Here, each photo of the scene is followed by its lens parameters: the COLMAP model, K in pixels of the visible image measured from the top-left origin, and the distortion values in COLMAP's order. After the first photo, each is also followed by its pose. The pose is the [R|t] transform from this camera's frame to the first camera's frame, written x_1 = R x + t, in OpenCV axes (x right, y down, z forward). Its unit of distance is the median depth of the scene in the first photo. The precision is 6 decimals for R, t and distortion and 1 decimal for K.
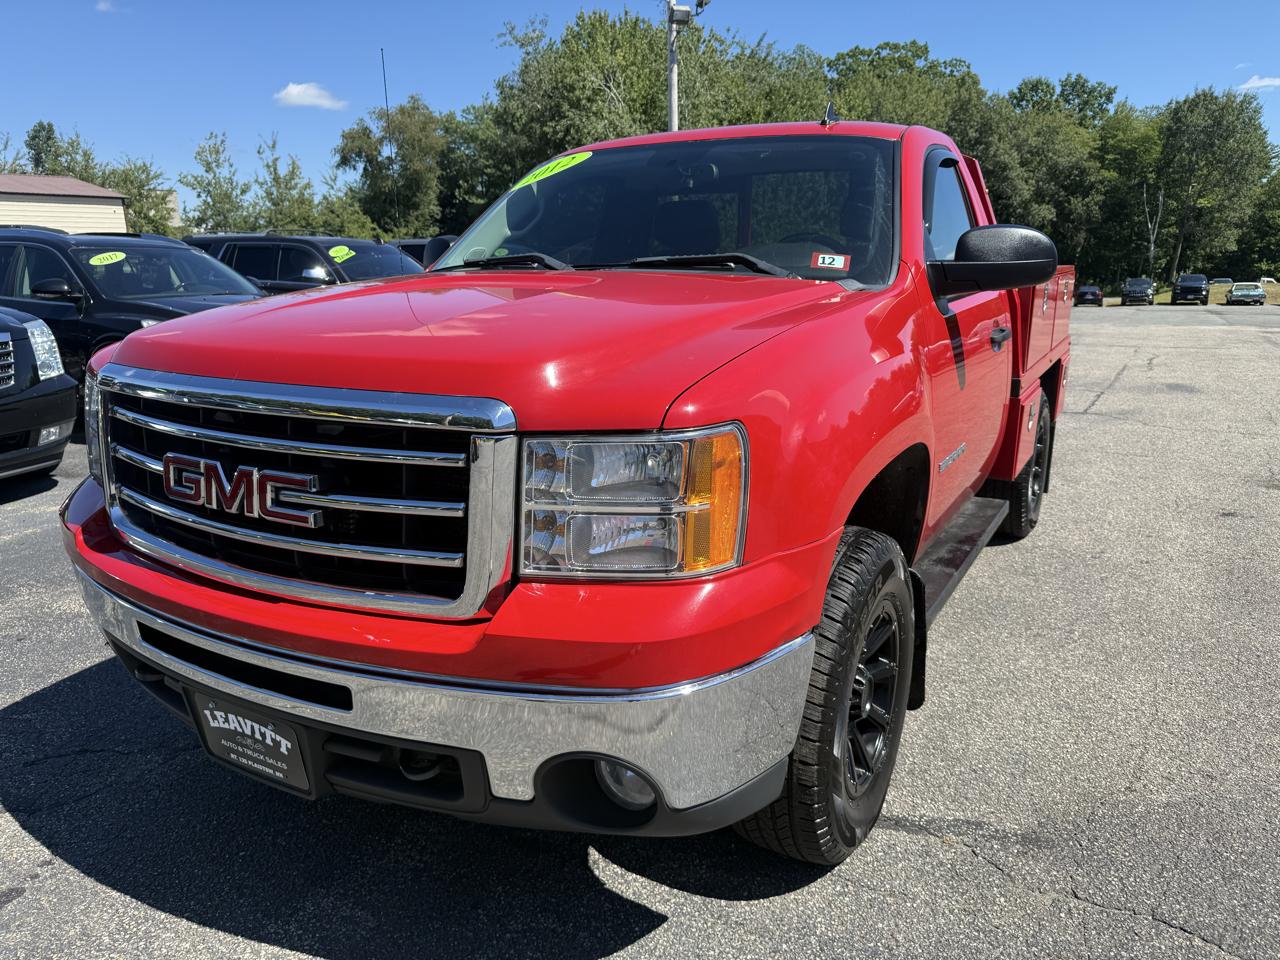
lens RADIAL K [[903.3, 0, 637.8], [0, 903.3, 482.4], [0, 0, 1]] dist [0.037995, -0.044190]
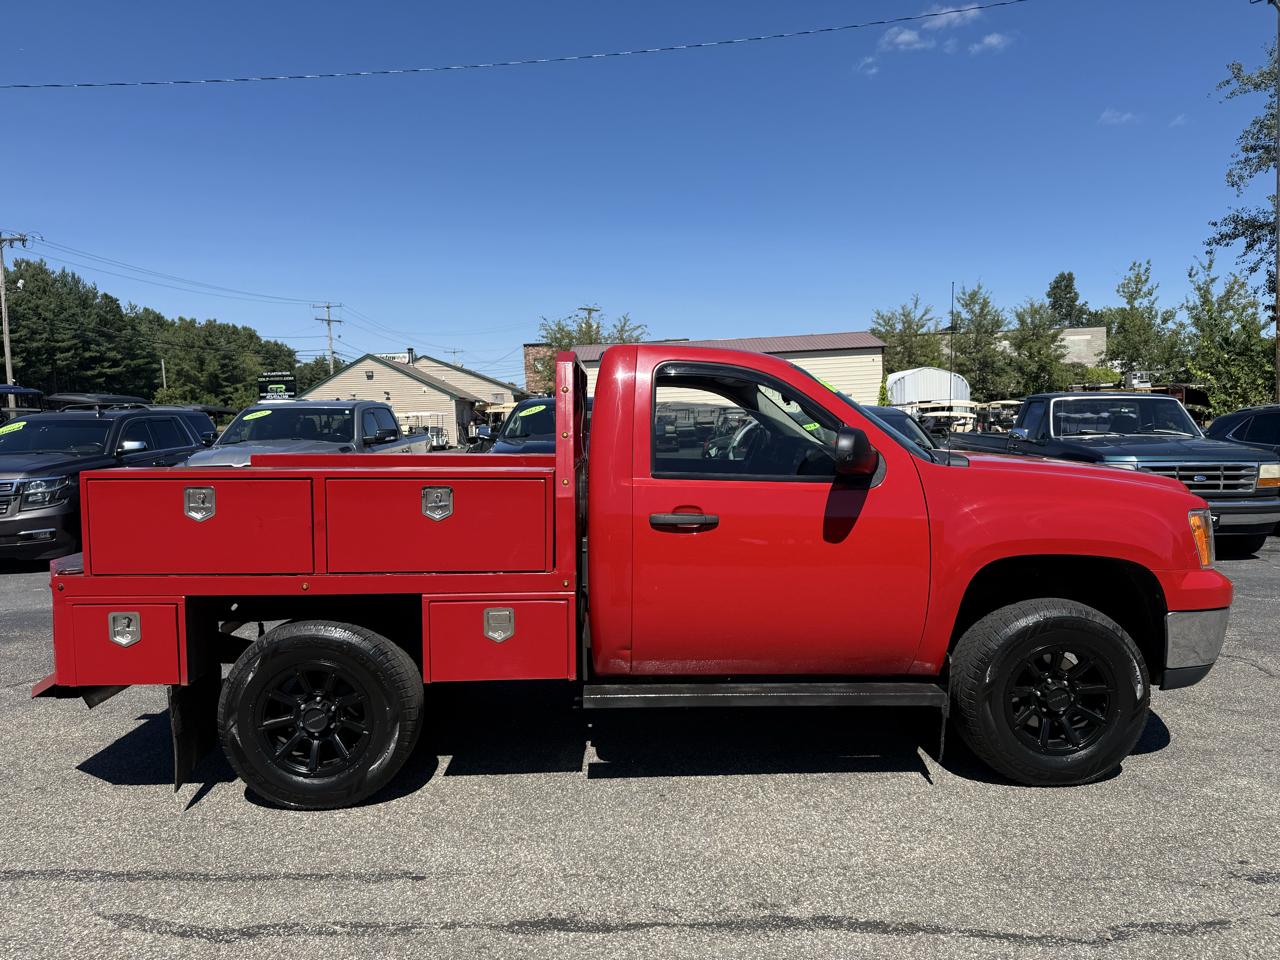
lens RADIAL K [[903.3, 0, 640.3], [0, 903.3, 479.7], [0, 0, 1]] dist [0.037995, -0.044190]
pose [[0.474253, 0.050930, -0.878914, 0.121012], [-0.176361, 0.983585, -0.038168, -0.036055], [0.862543, 0.173108, 0.475450, 0.144681]]
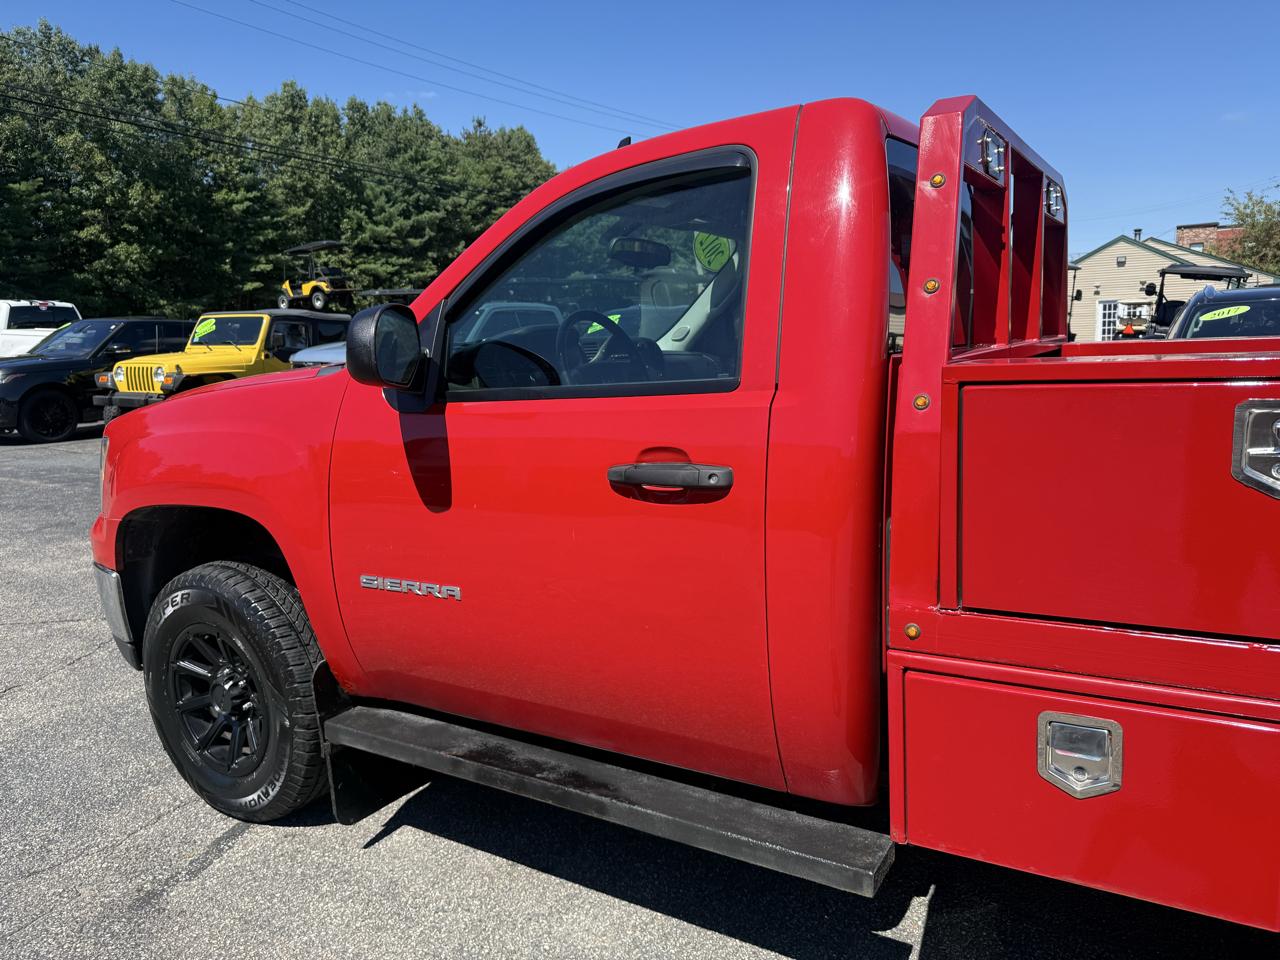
lens RADIAL K [[903.3, 0, 634.5], [0, 903.3, 477.3], [0, 0, 1]] dist [0.037995, -0.044190]
pose [[-0.013507, 0.157082, -0.987493, 0.036479], [-0.204425, 0.966290, 0.156505, -0.009421], [0.978789, 0.203982, 0.019060, 0.037100]]
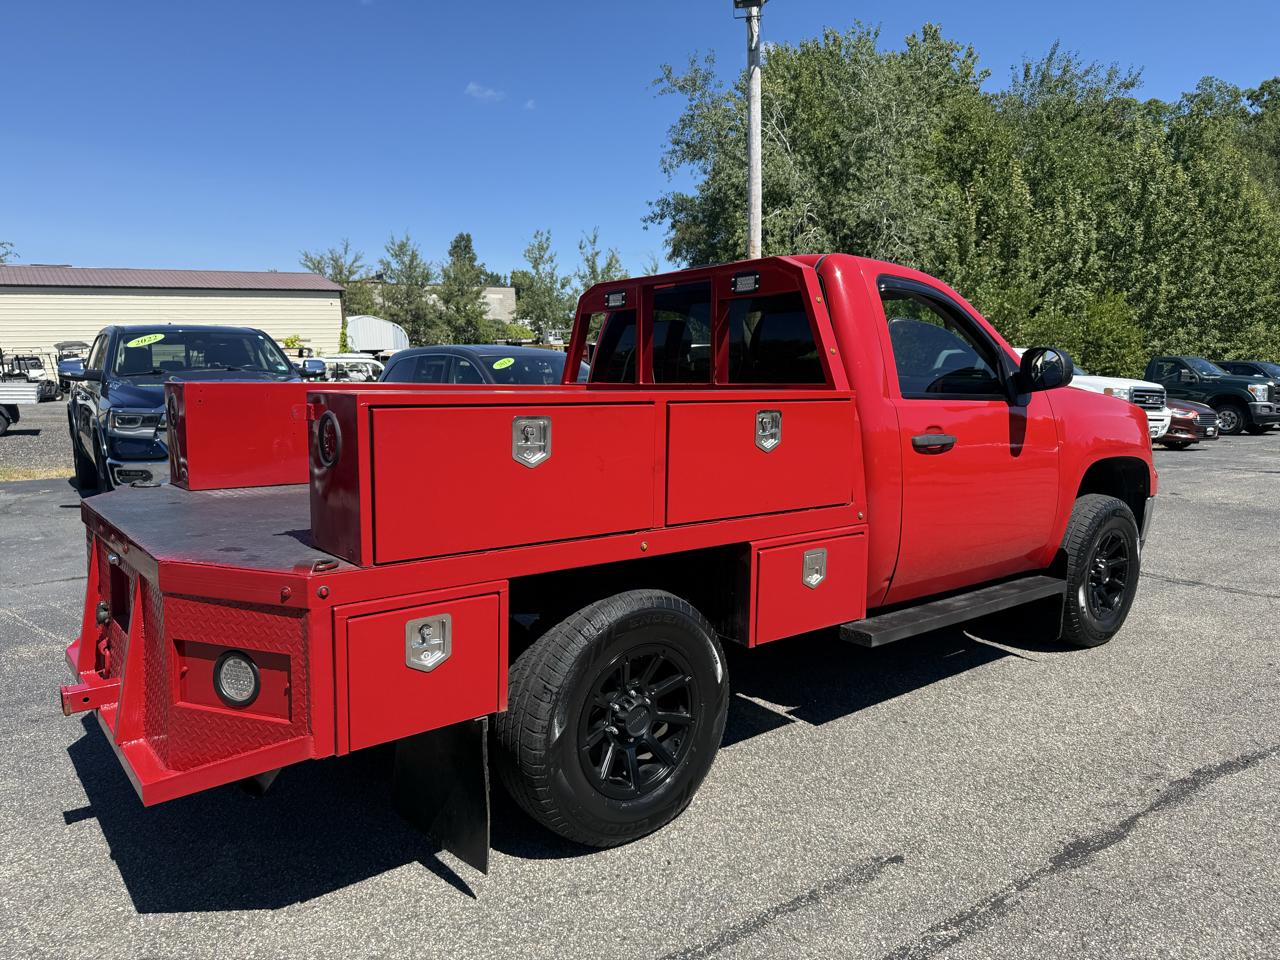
lens RADIAL K [[903.3, 0, 649.7], [0, 903.3, 485.3], [0, 0, 1]] dist [0.037995, -0.044190]
pose [[0.910120, 0.051608, -0.411118, 0.090308], [-0.087322, 0.993818, -0.068557, -0.030135], [0.405039, 0.098295, 0.909000, 0.124095]]
